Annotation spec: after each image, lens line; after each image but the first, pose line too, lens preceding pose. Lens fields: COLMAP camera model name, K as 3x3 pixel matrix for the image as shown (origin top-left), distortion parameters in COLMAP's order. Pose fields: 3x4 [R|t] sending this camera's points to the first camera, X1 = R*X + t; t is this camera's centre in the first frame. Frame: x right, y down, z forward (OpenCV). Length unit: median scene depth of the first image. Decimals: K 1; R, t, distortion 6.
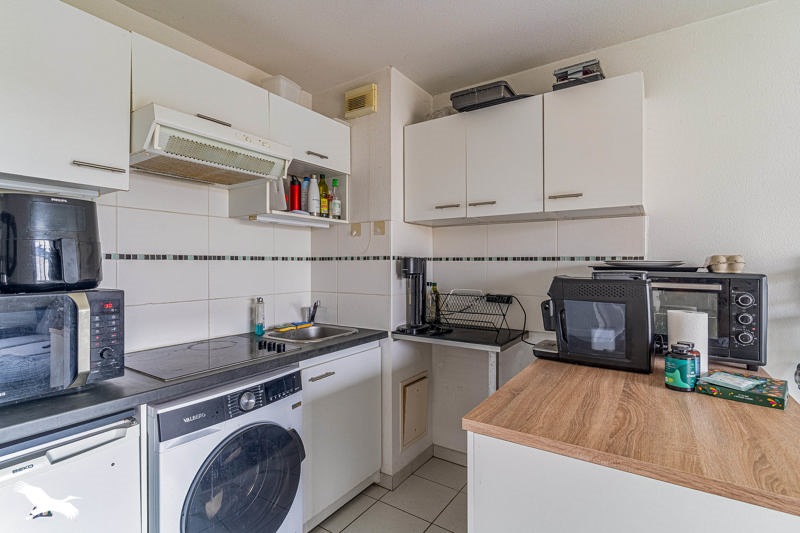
lens RADIAL K [[383.5, 0, 398.8], [0, 383.5, 262.7], [0, 0, 1]] dist [-0.000630, -0.000075]
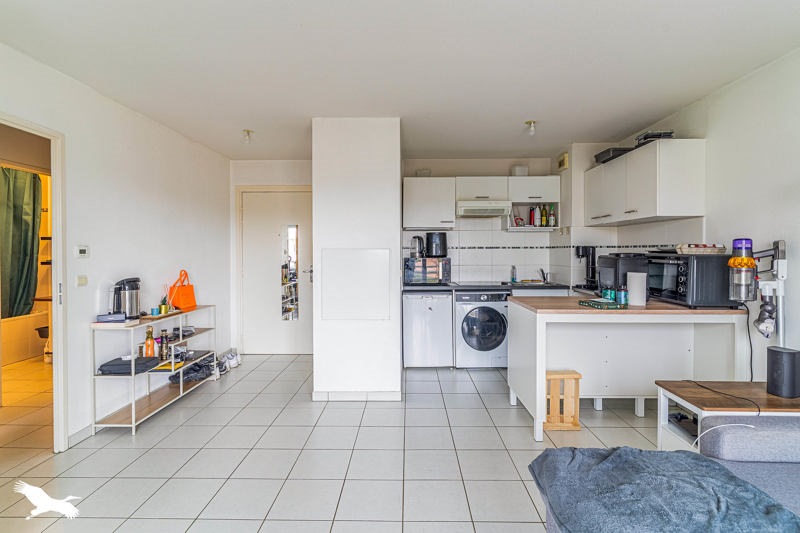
lens RADIAL K [[392.4, 0, 401.0], [0, 392.4, 252.6], [0, 0, 1]] dist [-0.001992, -0.000646]
pose [[0.537325, 0.000519, -0.843375, 1.157296], [0.004688, 0.999983, 0.003602, 0.005262], [0.843363, -0.005889, 0.537313, -0.734338]]
